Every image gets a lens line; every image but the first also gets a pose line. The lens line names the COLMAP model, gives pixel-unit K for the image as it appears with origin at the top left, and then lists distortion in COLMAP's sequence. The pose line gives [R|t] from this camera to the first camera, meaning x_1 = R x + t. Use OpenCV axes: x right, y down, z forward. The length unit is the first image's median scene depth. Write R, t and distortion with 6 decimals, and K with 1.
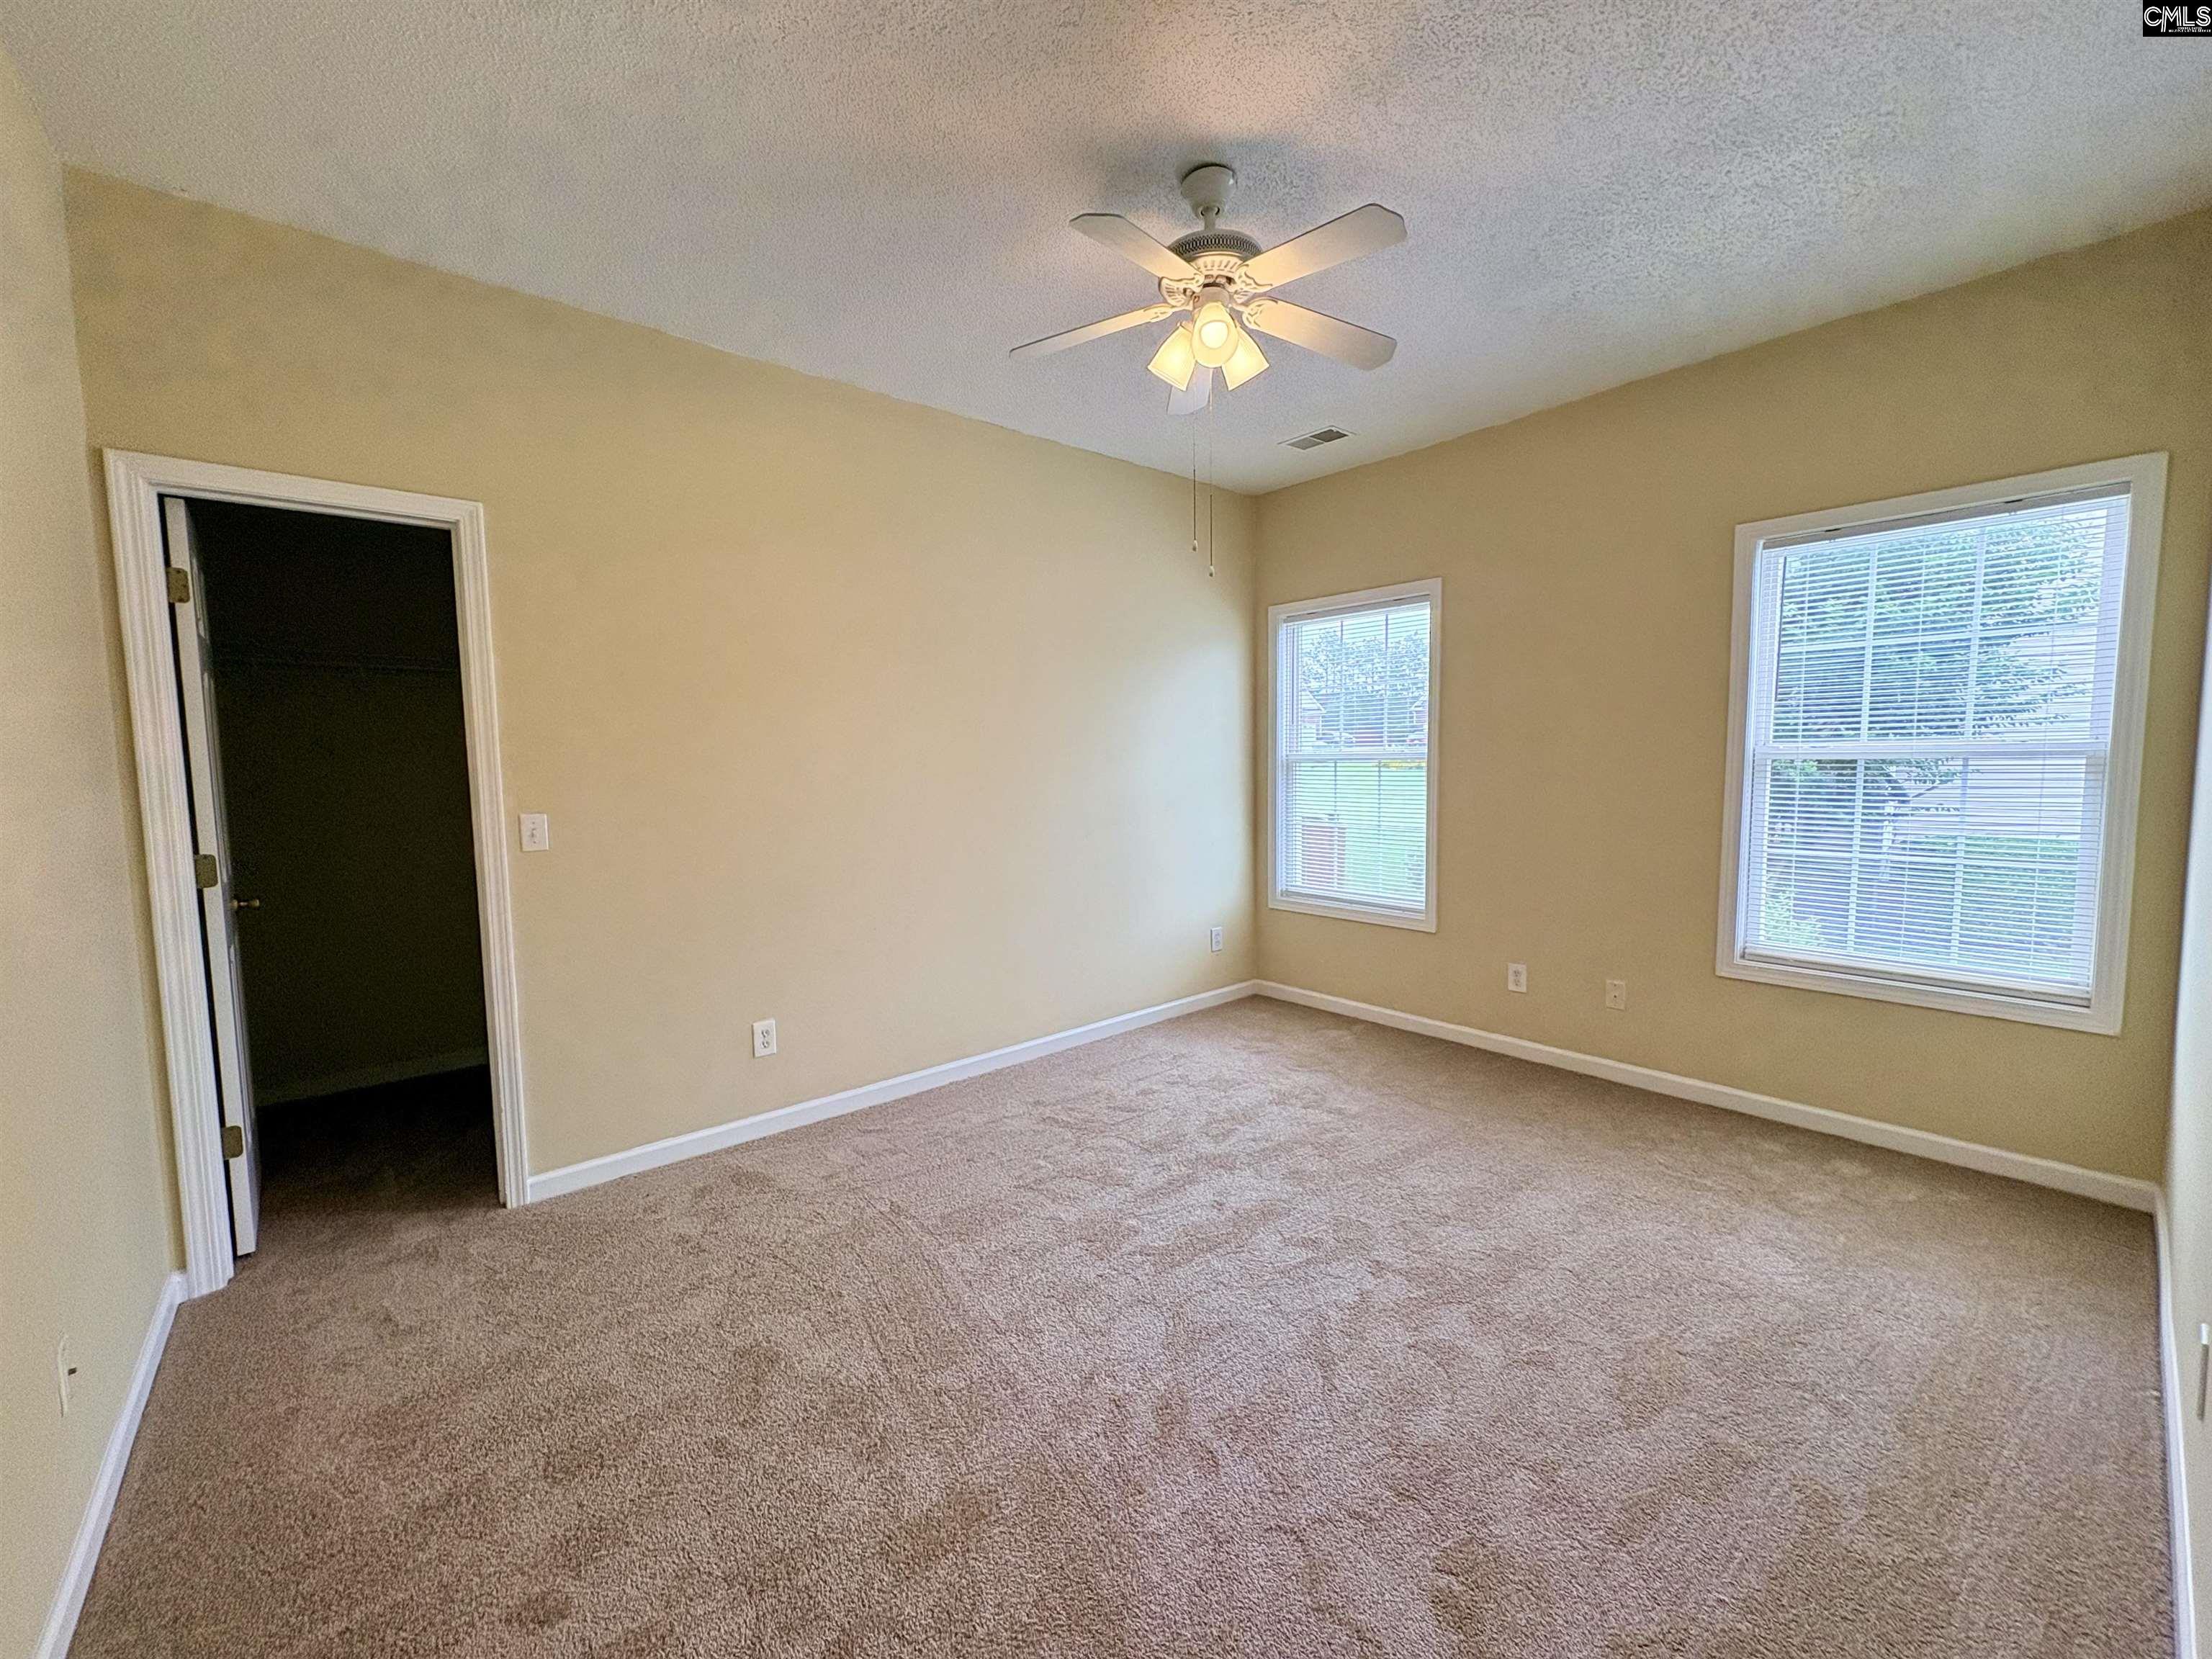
lens RADIAL K [[881.9, 0, 1101.1], [0, 881.9, 810.7], [0, 0, 1]] dist [-0.001421, 0.000782]
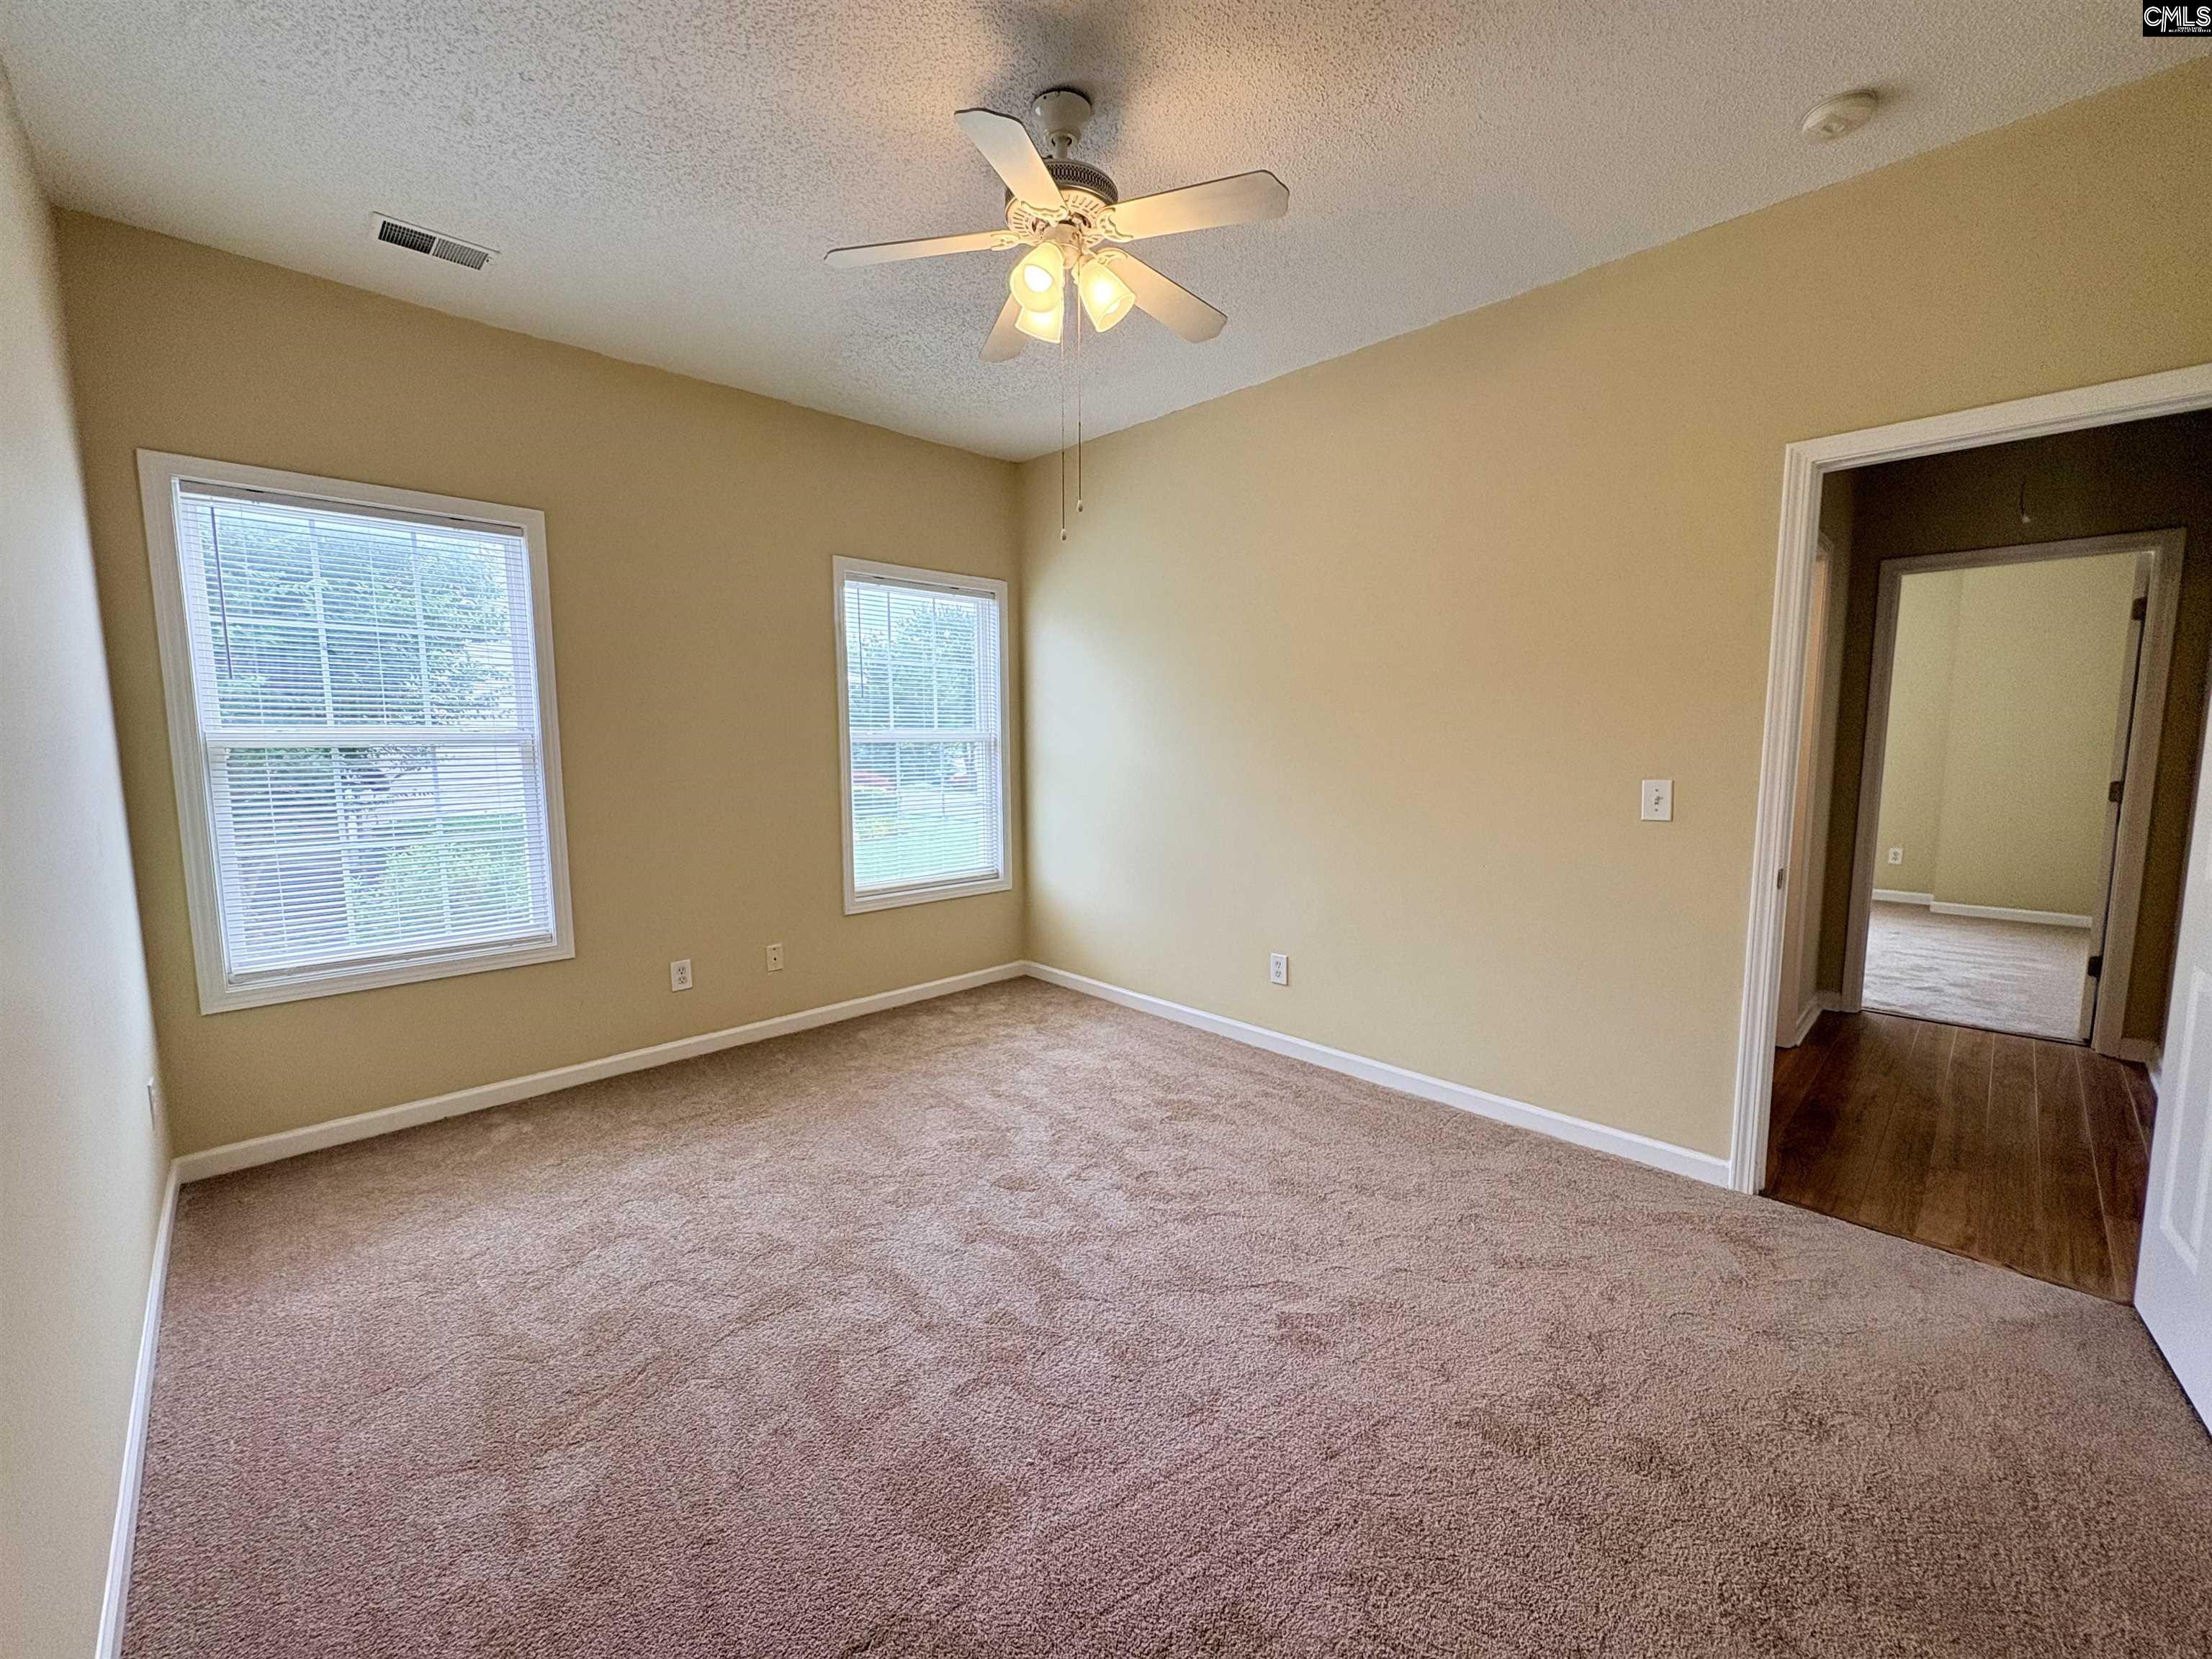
lens RADIAL K [[881.9, 0, 1108.9], [0, 881.9, 824.2], [0, 0, 1]] dist [-0.001421, 0.000782]
pose [[-0.070945, -0.087127, 0.993668, -0.449574], [0.060266, 0.993984, 0.091457, -0.027921], [-0.995658, 0.066373, -0.065267, 0.556825]]
